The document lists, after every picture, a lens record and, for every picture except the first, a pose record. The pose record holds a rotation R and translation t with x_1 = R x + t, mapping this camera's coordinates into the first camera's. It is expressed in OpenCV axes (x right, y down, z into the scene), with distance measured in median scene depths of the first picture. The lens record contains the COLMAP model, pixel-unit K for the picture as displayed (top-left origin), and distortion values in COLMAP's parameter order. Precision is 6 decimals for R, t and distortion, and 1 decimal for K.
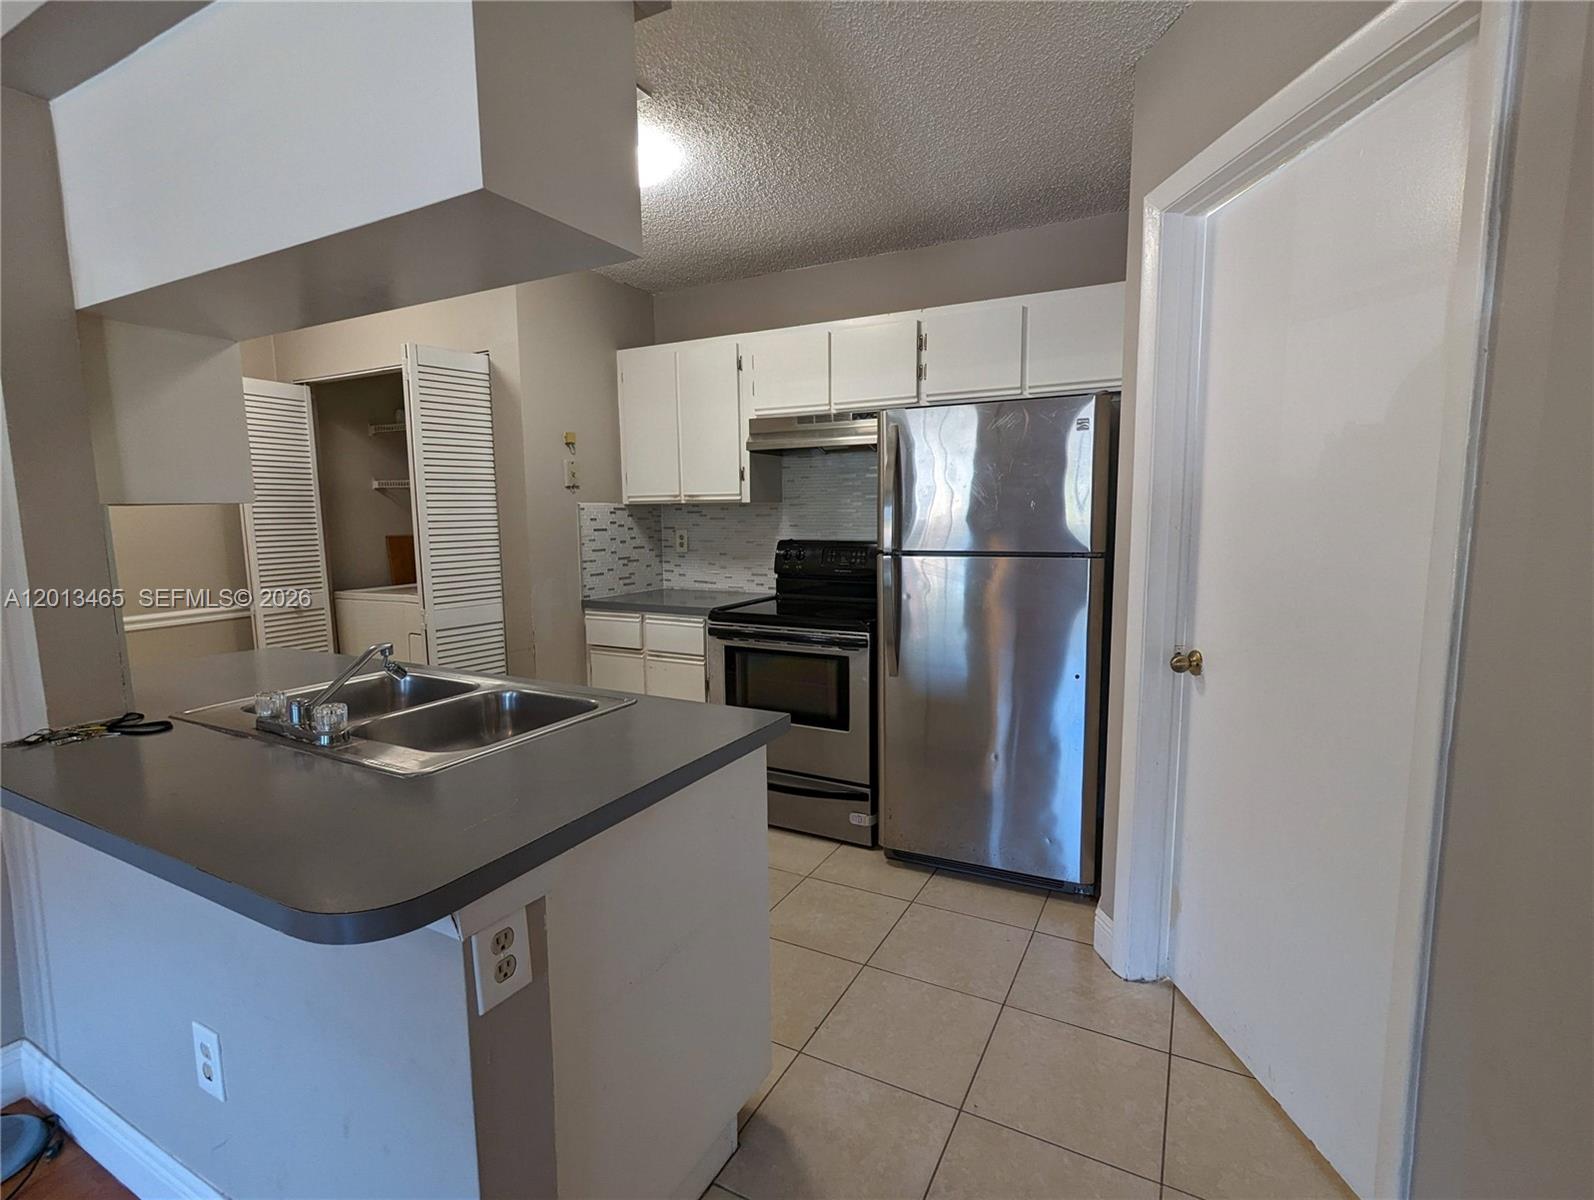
lens RADIAL K [[755.9, 0, 803.6], [0, 755.9, 604.1], [0, 0, 1]] dist [-0.000215, 0.000051]
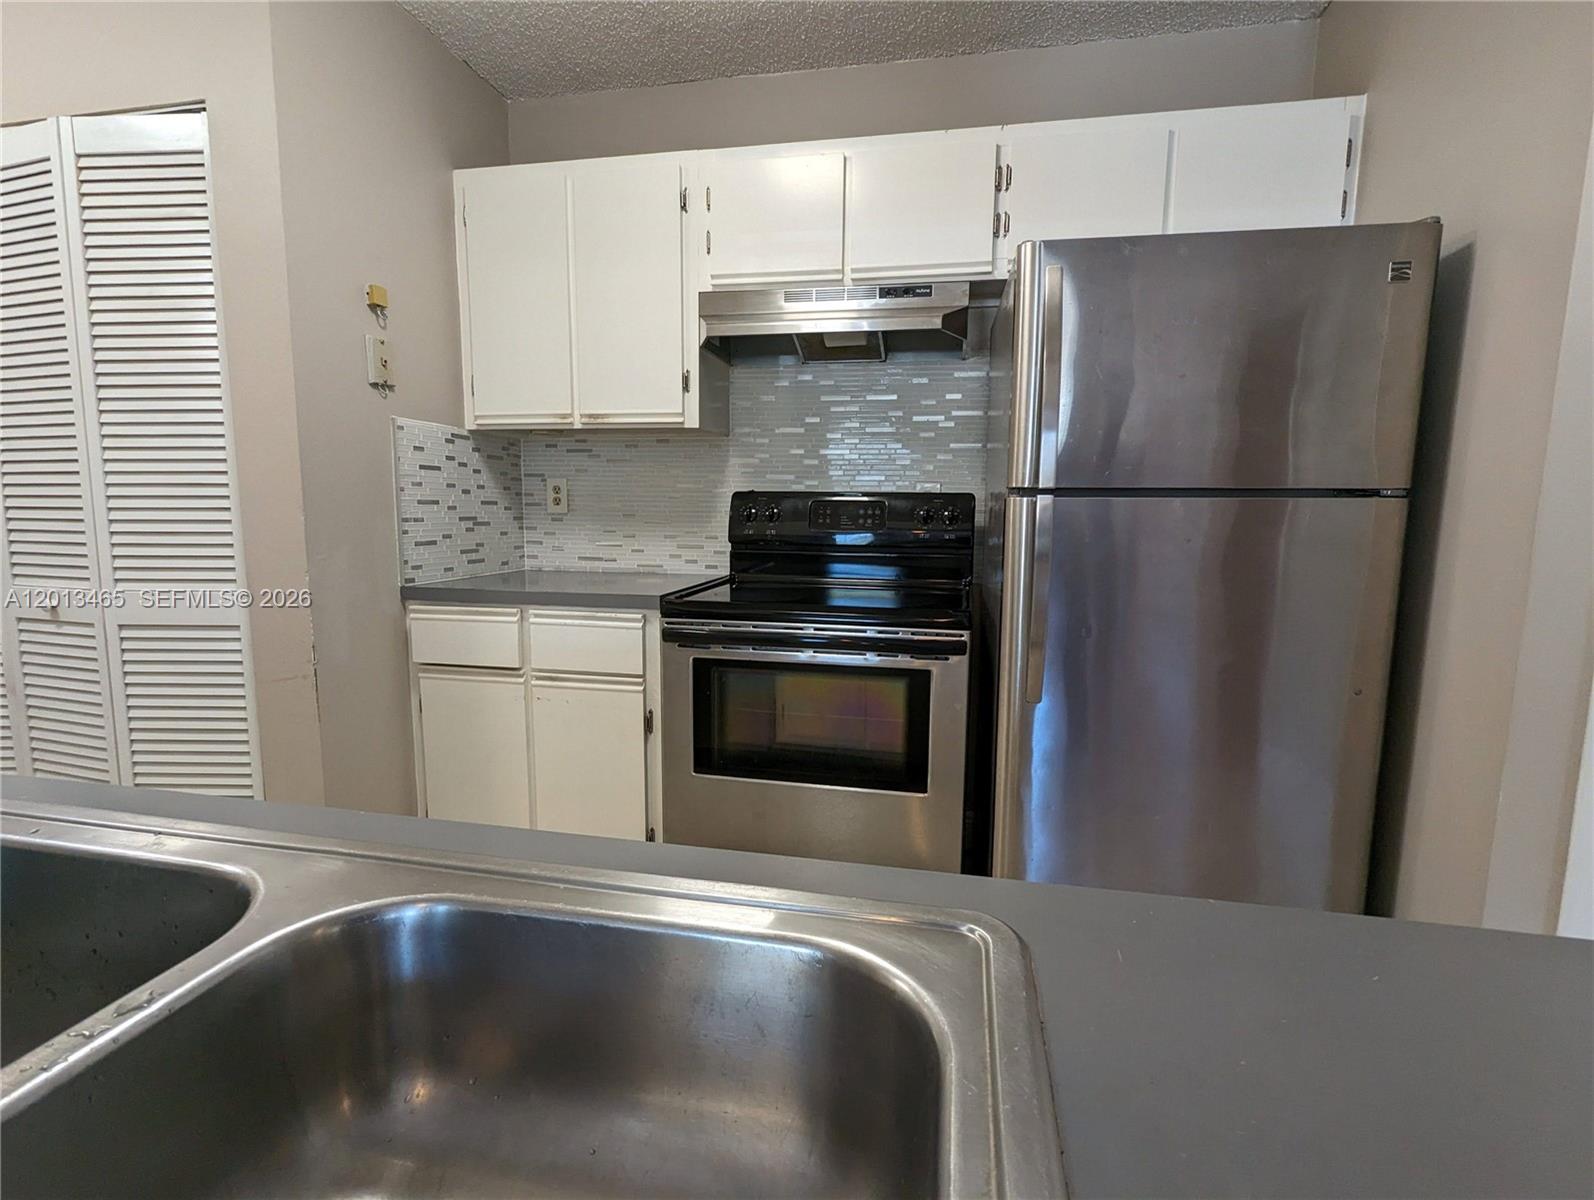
lens RADIAL K [[758.3, 0, 798.4], [0, 758.3, 603.6], [0, 0, 1]] dist [-0.004363, -0.000885]
pose [[0.957945, -0.016923, 0.286451, -0.174658], [0.015807, 0.999856, 0.006206, 0.009177], [-0.286515, -0.001417, 0.958075, 0.372397]]
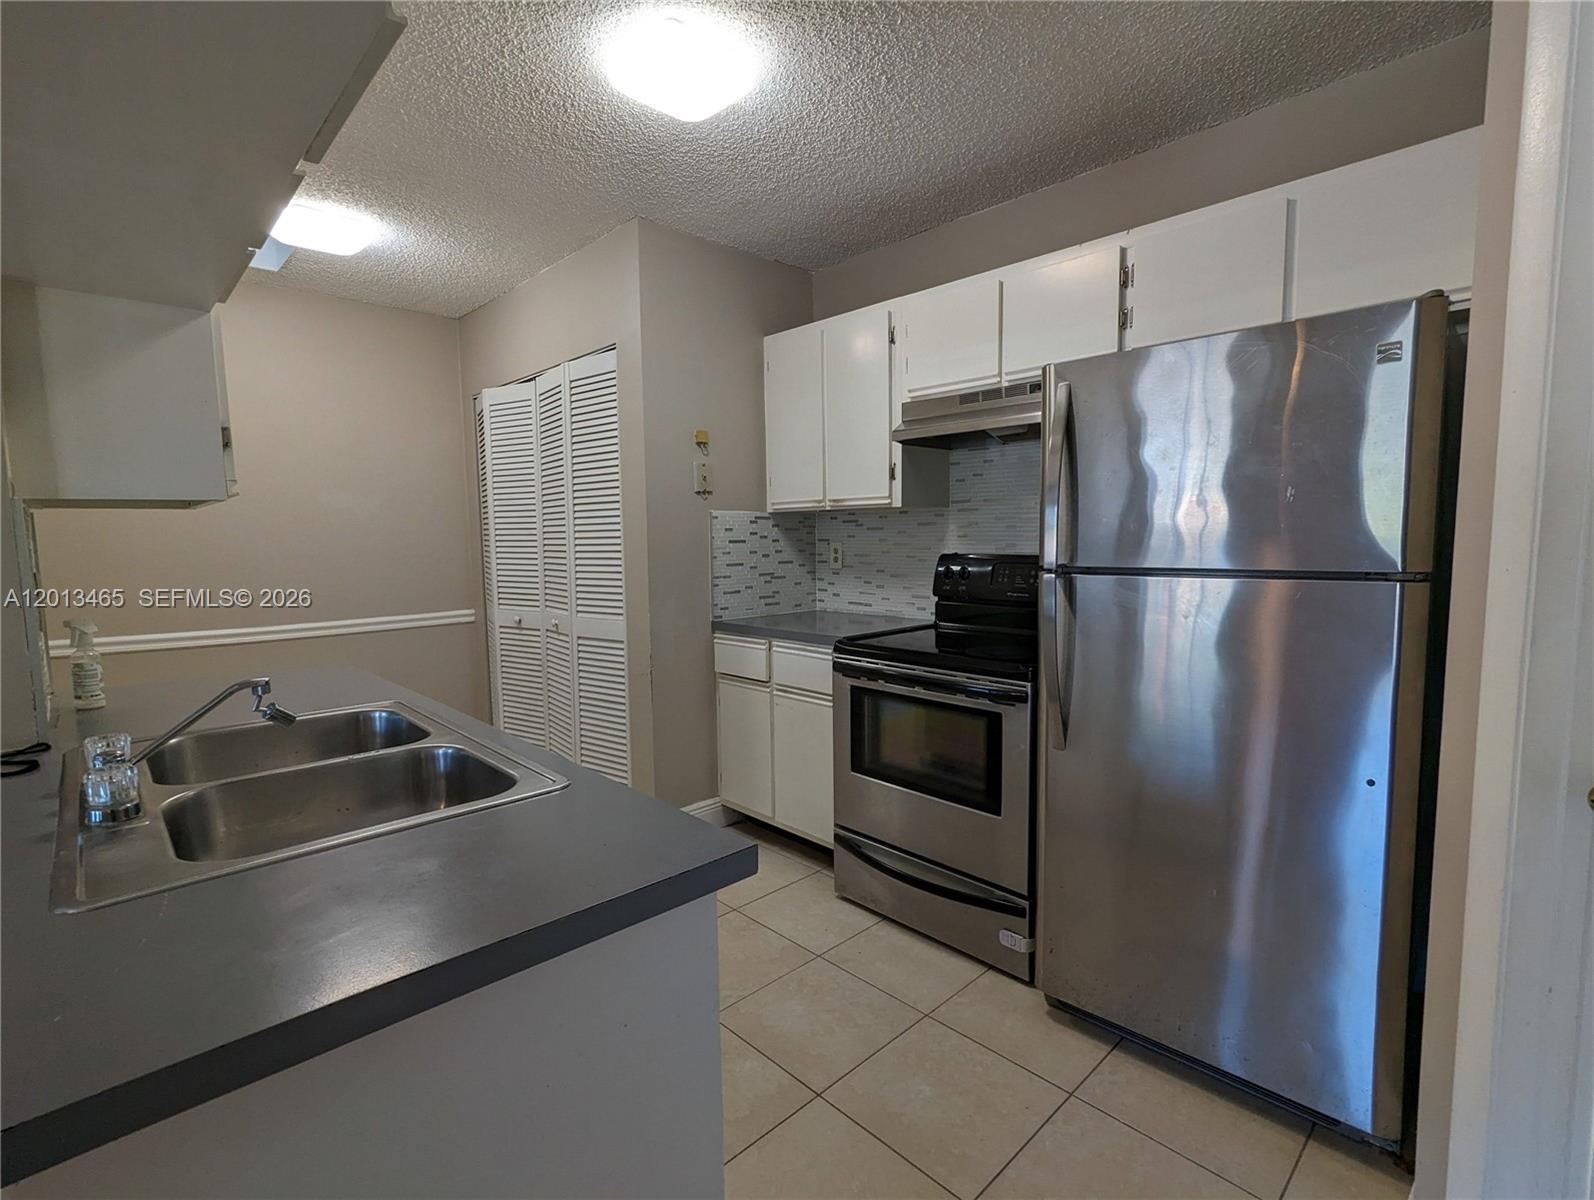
lens RADIAL K [[755.9, 0, 803.6], [0, 755.9, 604.1], [0, 0, 1]] dist [-0.000215, 0.000051]
pose [[0.948886, 0.026105, -0.314537, 0.085855], [-0.034211, 0.999209, -0.020278, -0.011242], [0.313759, 0.030002, 0.949029, 0.207204]]
